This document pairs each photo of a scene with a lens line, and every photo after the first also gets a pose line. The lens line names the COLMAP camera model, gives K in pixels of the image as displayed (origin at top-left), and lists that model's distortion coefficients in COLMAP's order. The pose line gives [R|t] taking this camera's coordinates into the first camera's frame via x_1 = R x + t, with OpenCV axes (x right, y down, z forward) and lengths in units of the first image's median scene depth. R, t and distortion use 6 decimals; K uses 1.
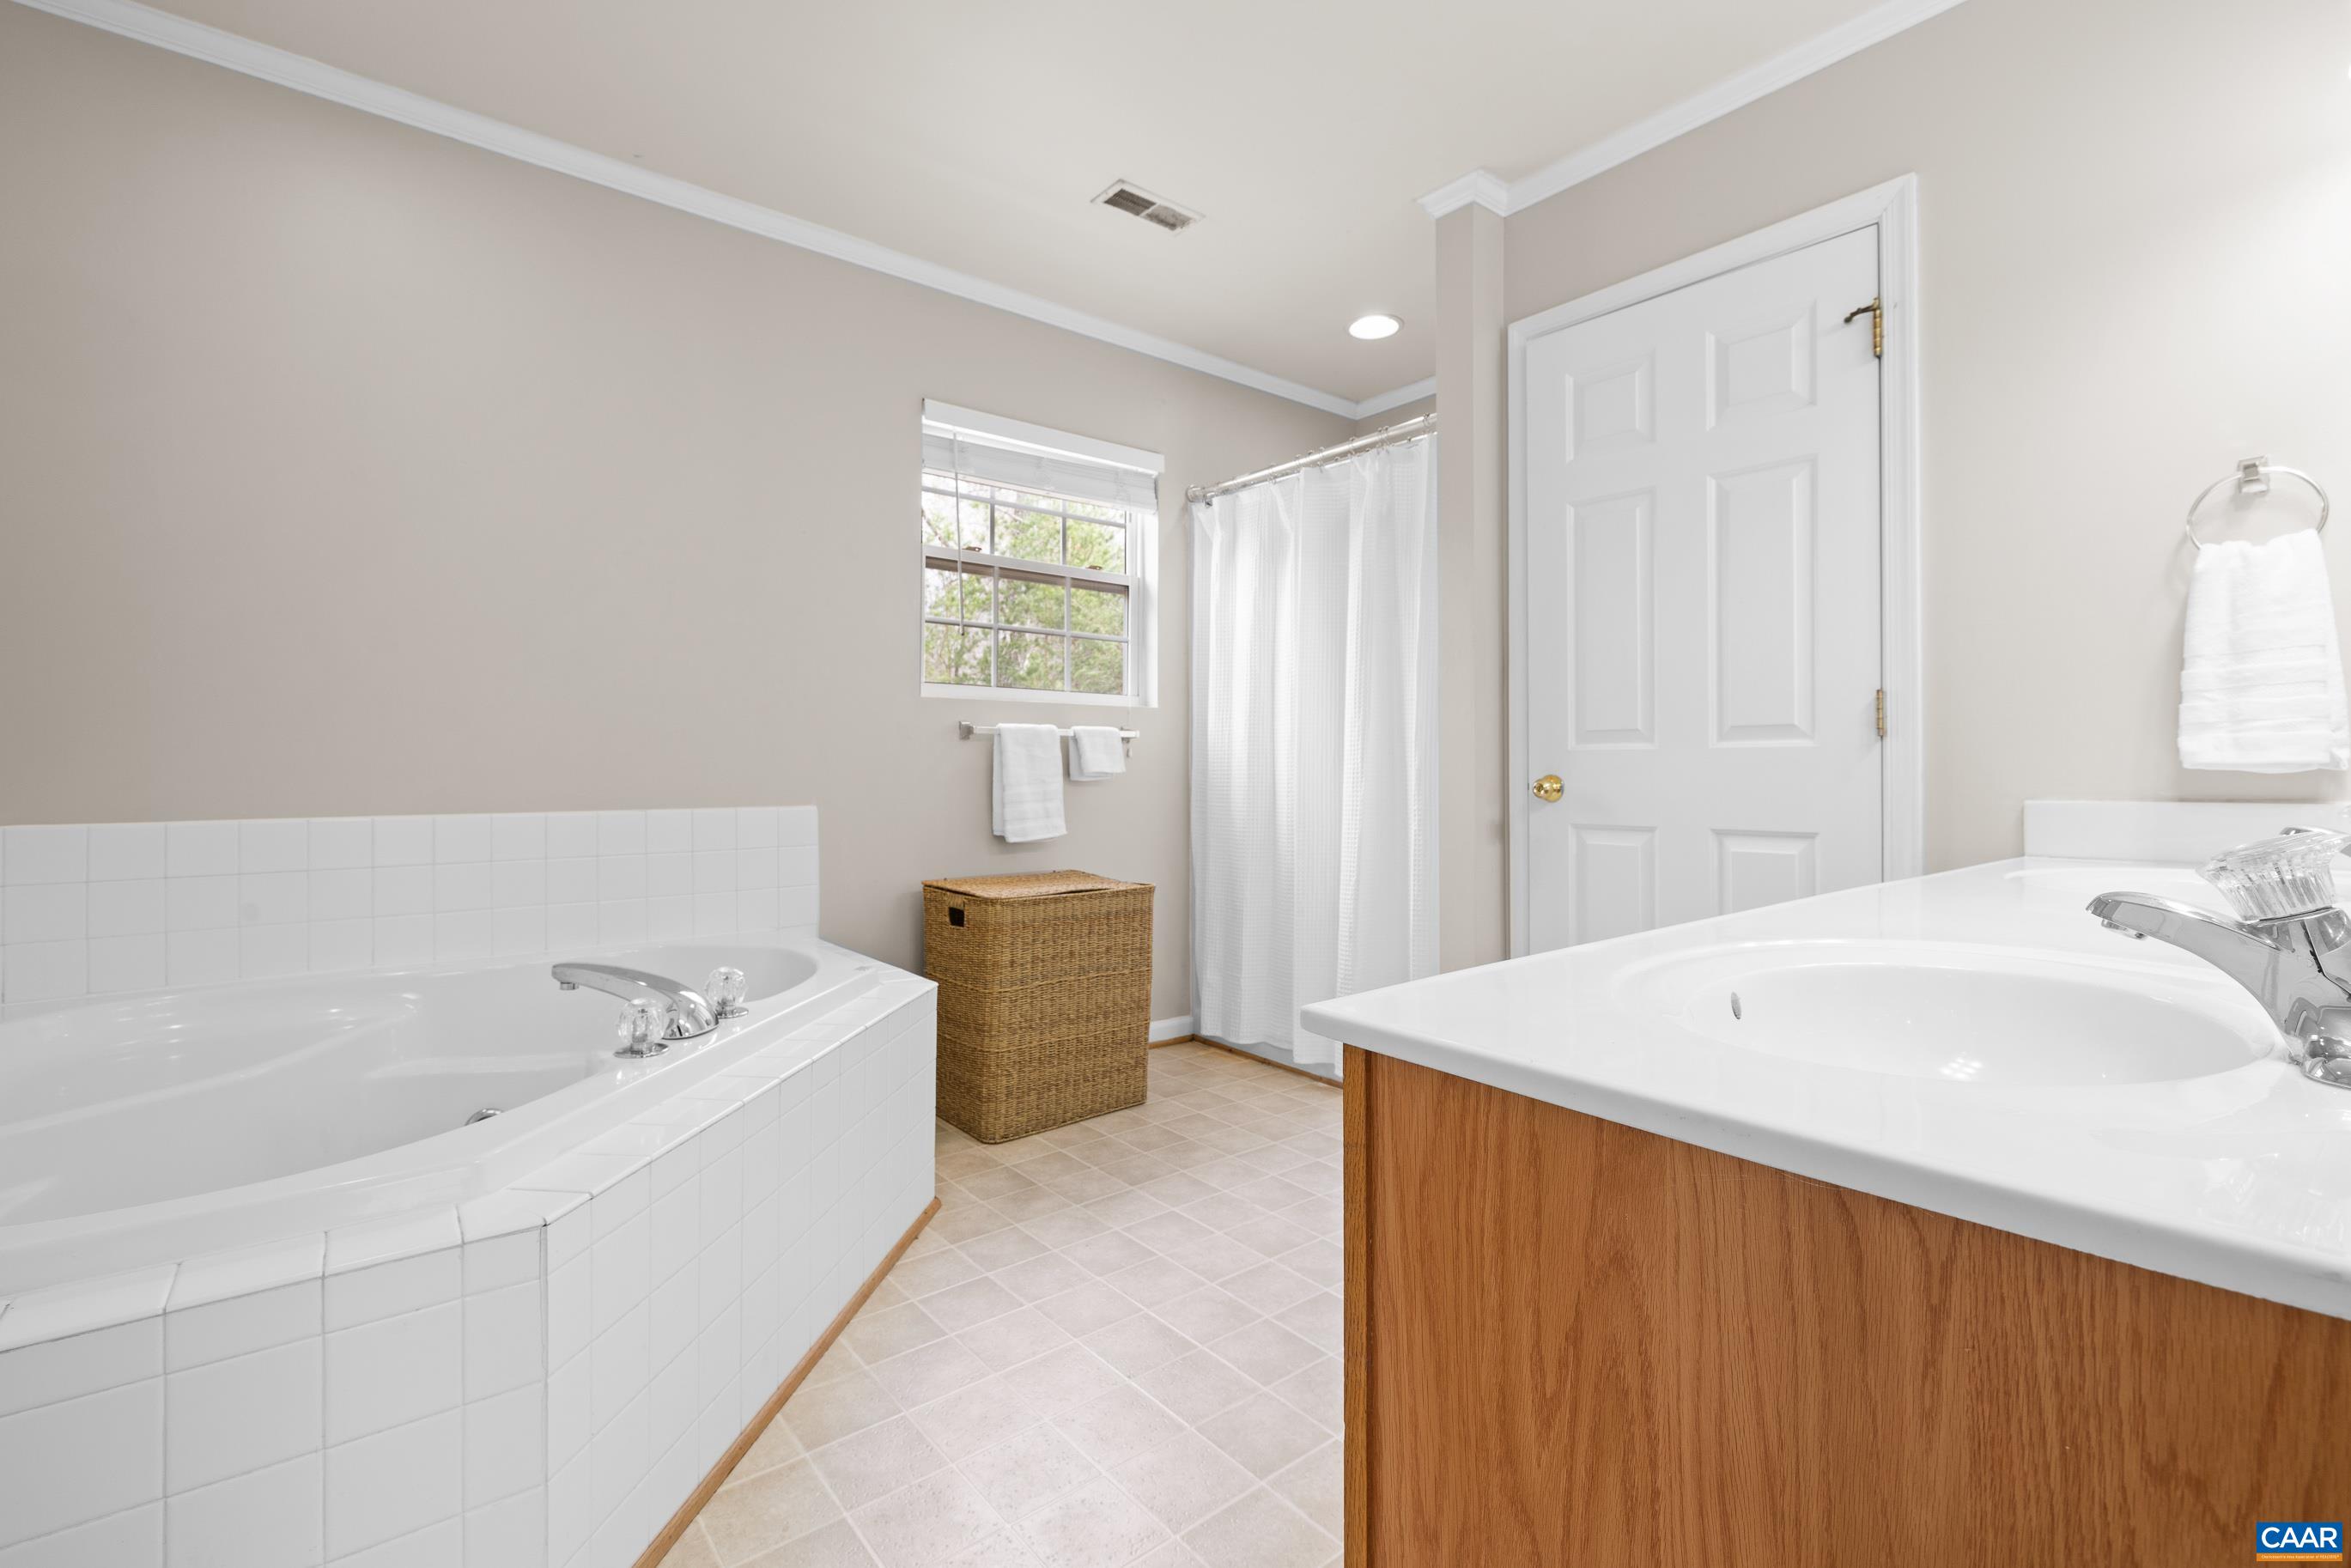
lens RADIAL K [[1028.0, 0, 1174.8], [0, 1028.0, 759.2], [0, 0, 1]] dist [-0.021596, 0.000083]
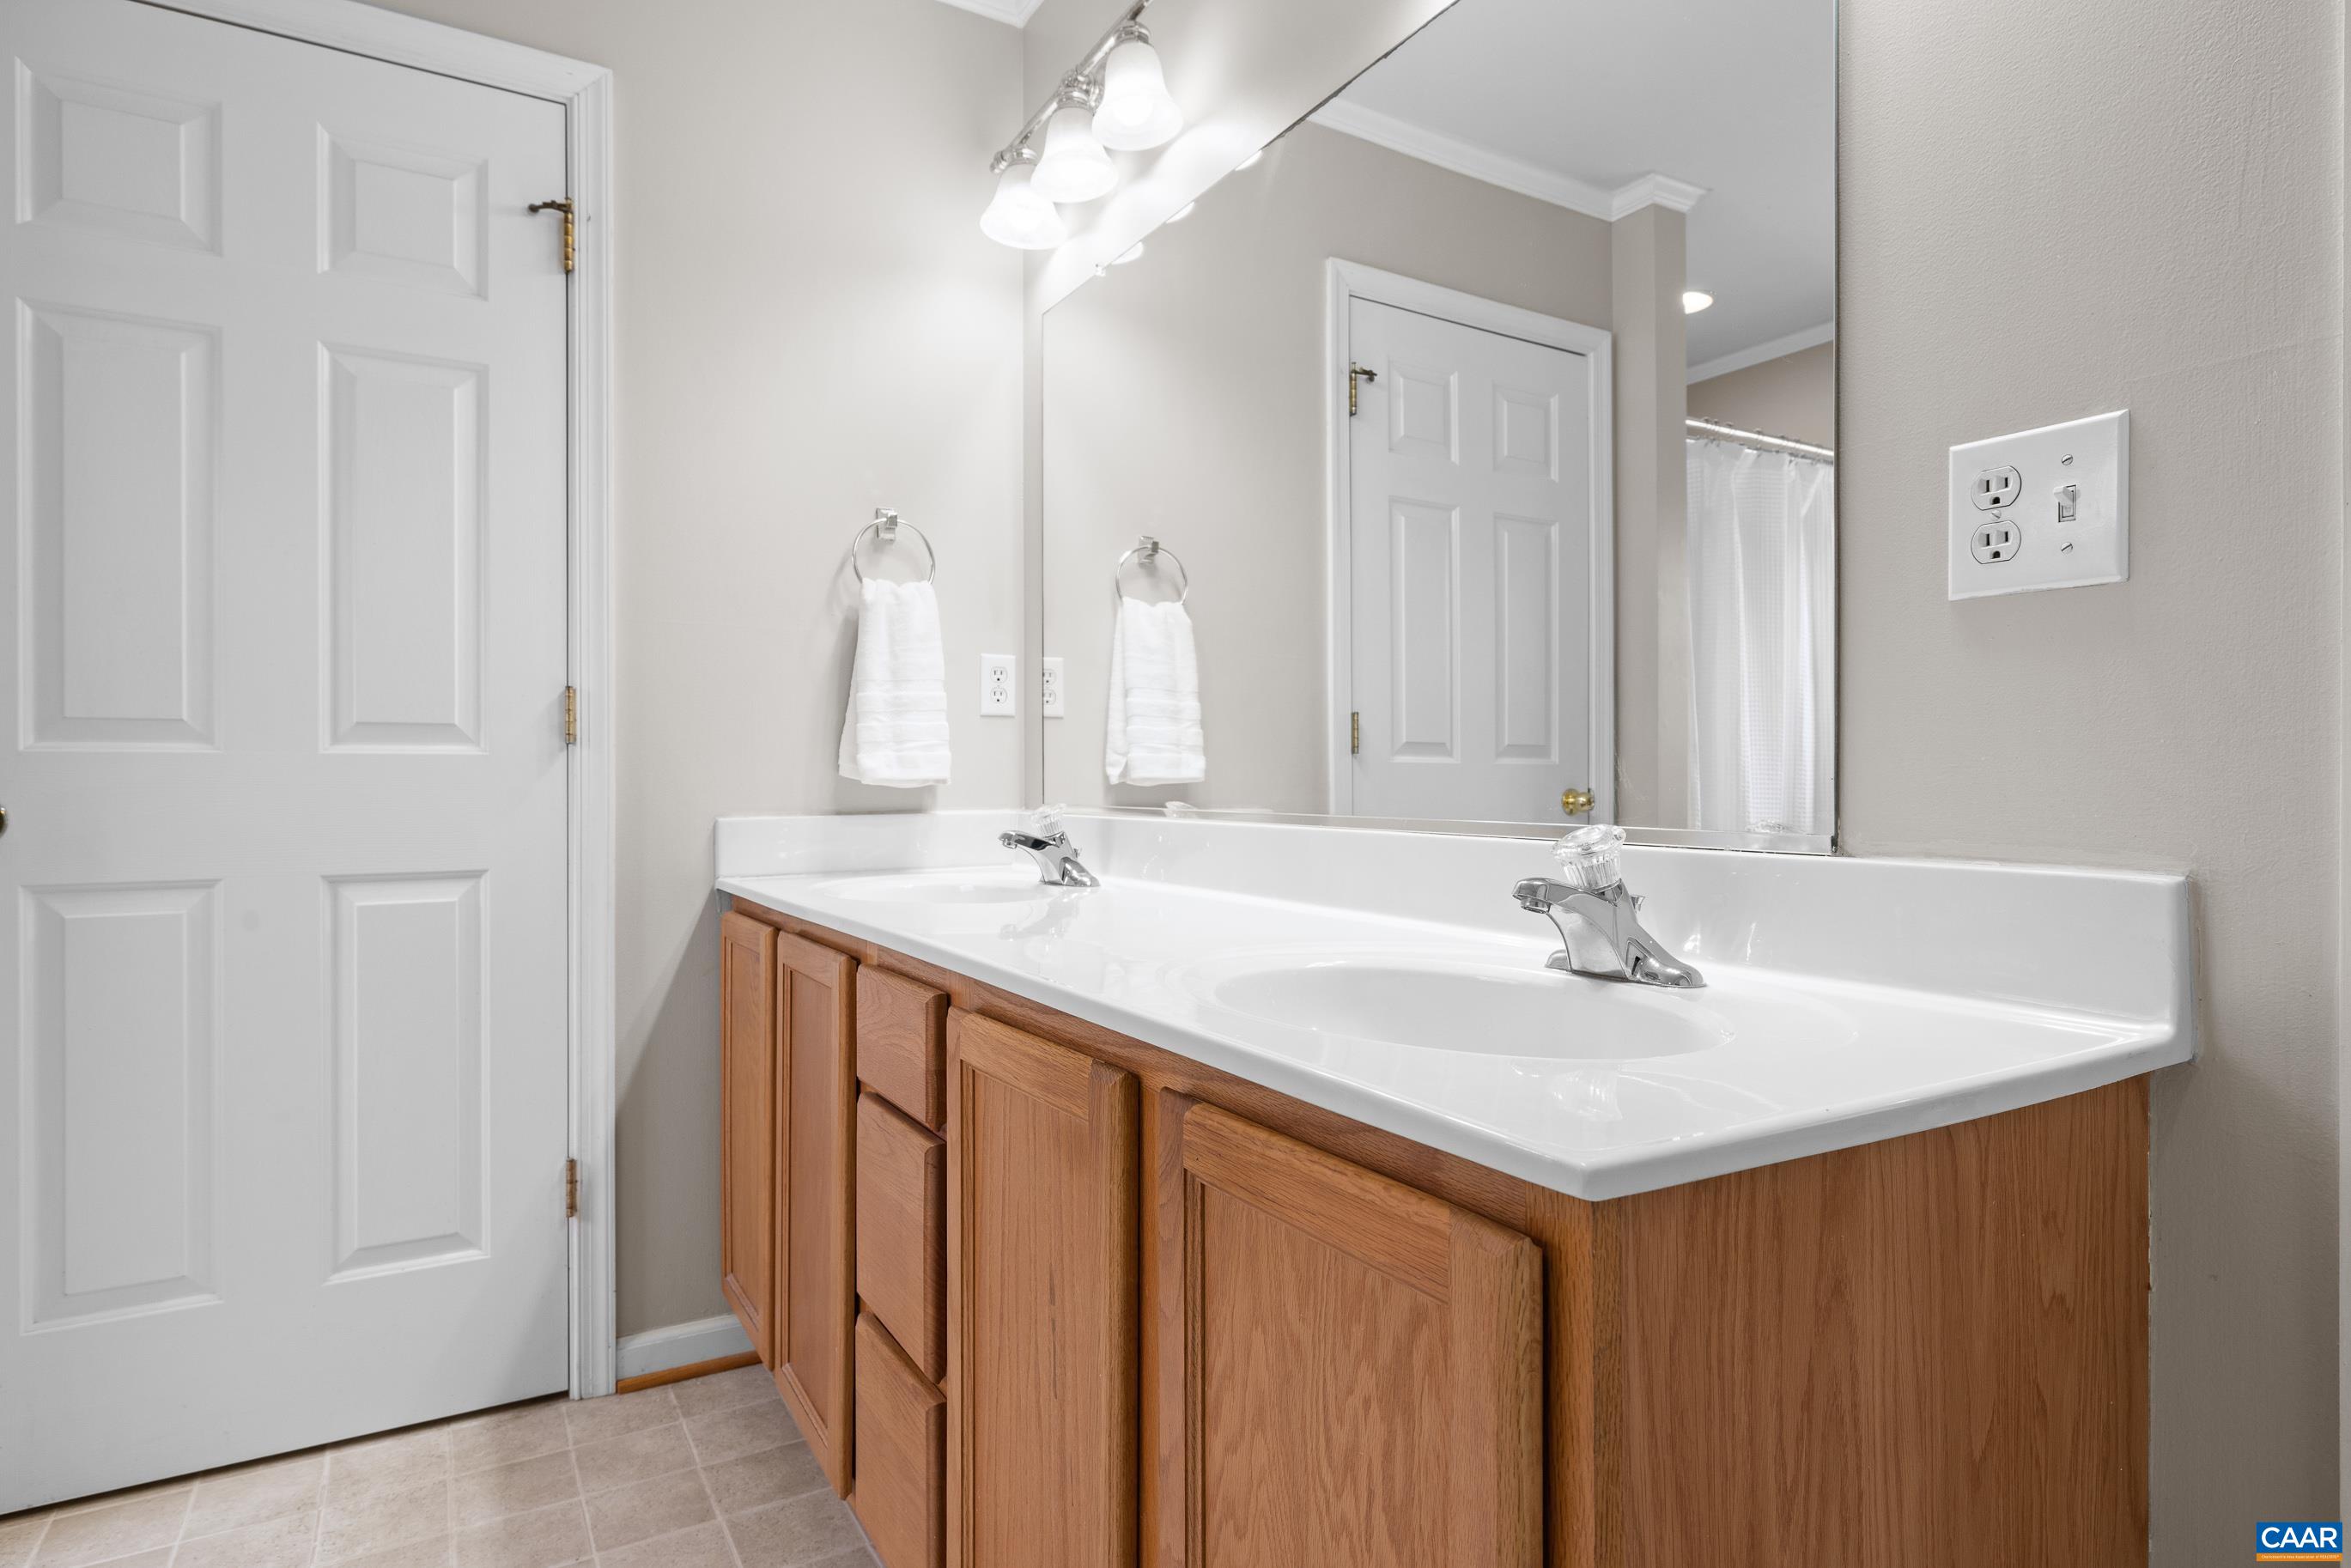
lens RADIAL K [[1258.5, 0, 1175.5], [0, 1258.5, 784.0], [0, 0, 1]] dist [0.003557, -0.019556]
pose [[0.156975, -0.000796, 0.987602, -0.444452], [-0.006994, 0.999974, 0.001918, 0.007912], [-0.987578, -0.007208, 0.156965, 0.758886]]
